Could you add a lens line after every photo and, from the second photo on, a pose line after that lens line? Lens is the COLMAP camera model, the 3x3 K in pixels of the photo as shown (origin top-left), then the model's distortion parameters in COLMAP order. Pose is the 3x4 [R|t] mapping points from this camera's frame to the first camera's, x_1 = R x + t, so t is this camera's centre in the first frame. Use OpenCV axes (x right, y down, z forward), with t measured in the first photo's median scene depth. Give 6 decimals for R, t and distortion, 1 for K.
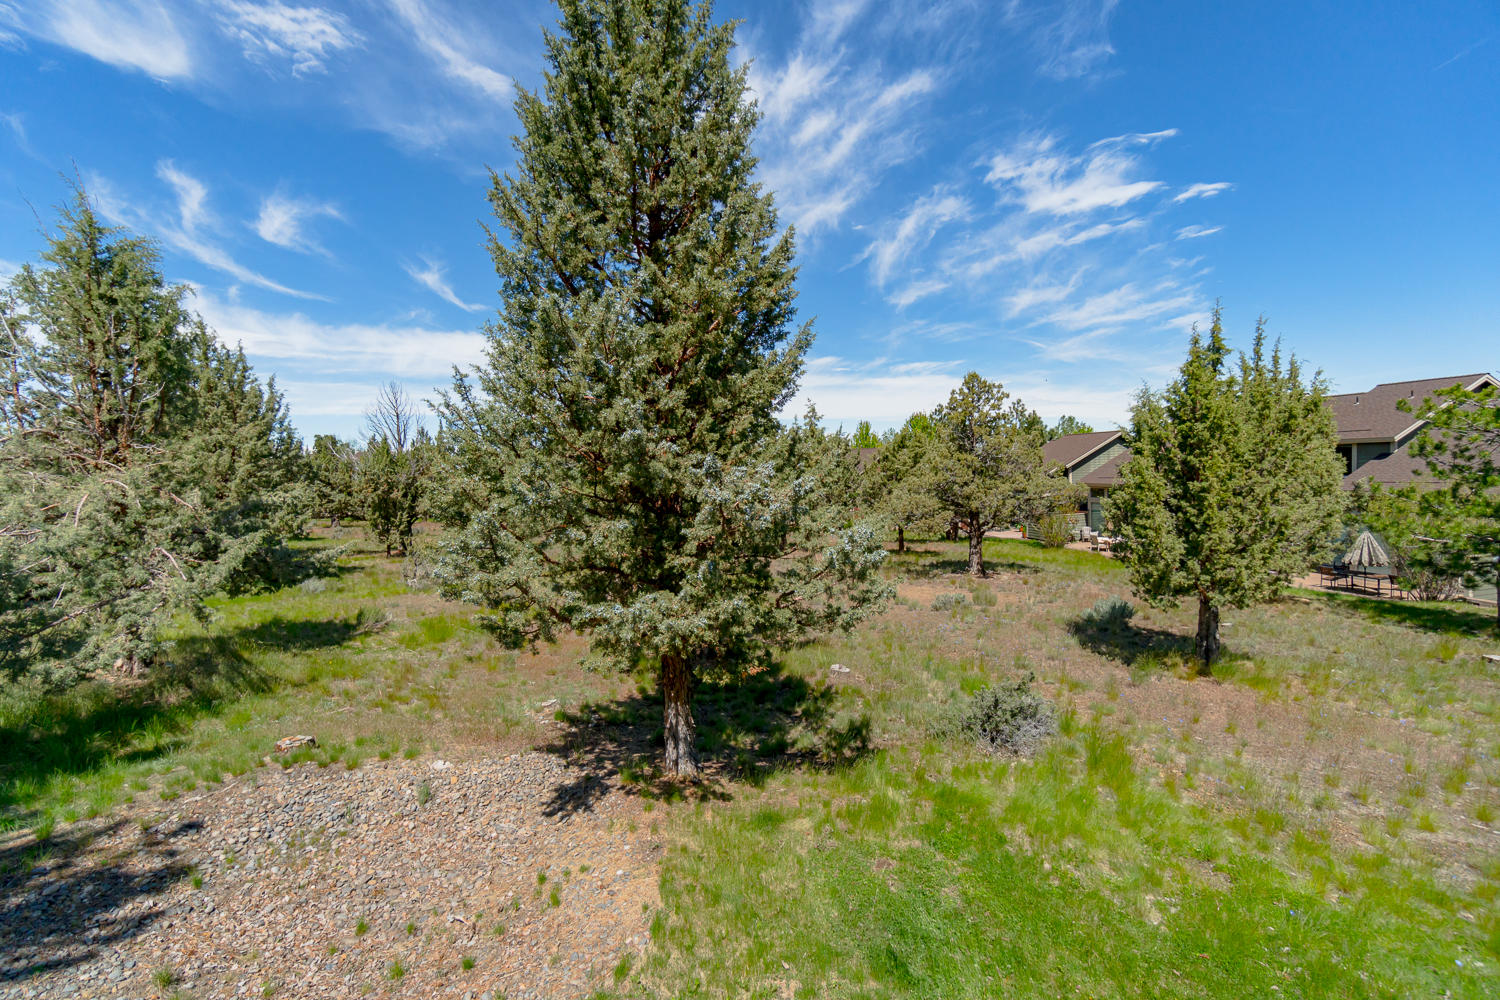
lens RADIAL K [[653.8, 0, 749.9], [0, 653.8, 496.8], [0, 0, 1]] dist [-0.000645, 0.001404]
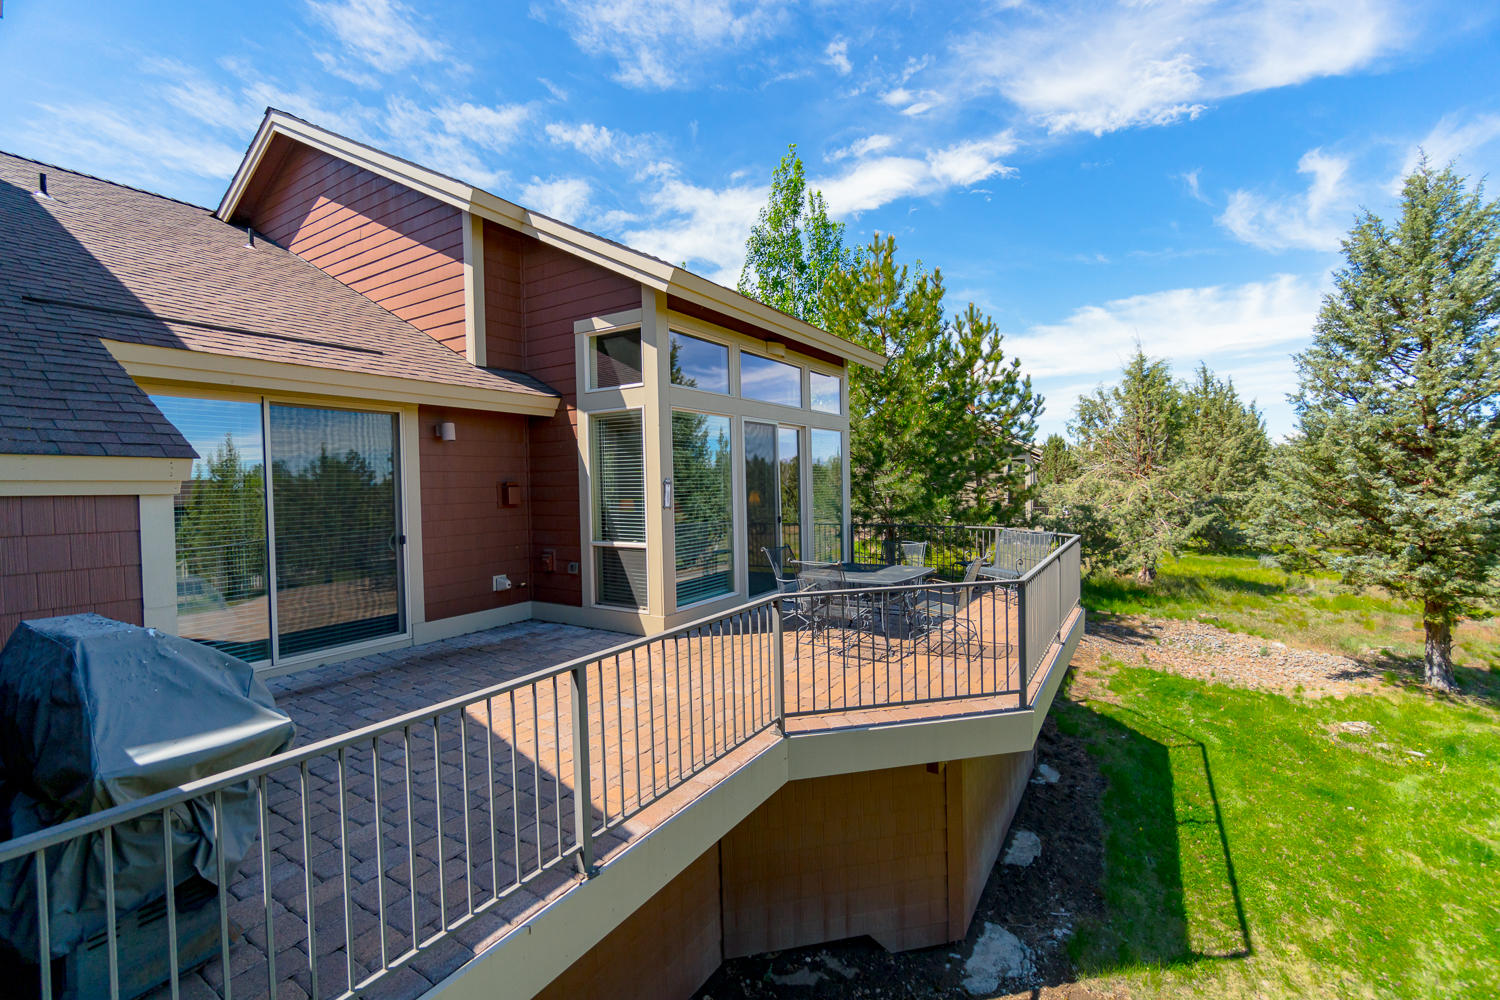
lens RADIAL K [[656.7, 0, 750.0], [0, 656.7, 500.0], [0, 0, 1]] dist [0.017245, 0.000309]
pose [[0.251718, 0.052746, -0.966362, 0.701577], [-0.029890, 0.998461, 0.046712, -0.033953], [0.967339, 0.017126, 0.252907, -0.695178]]
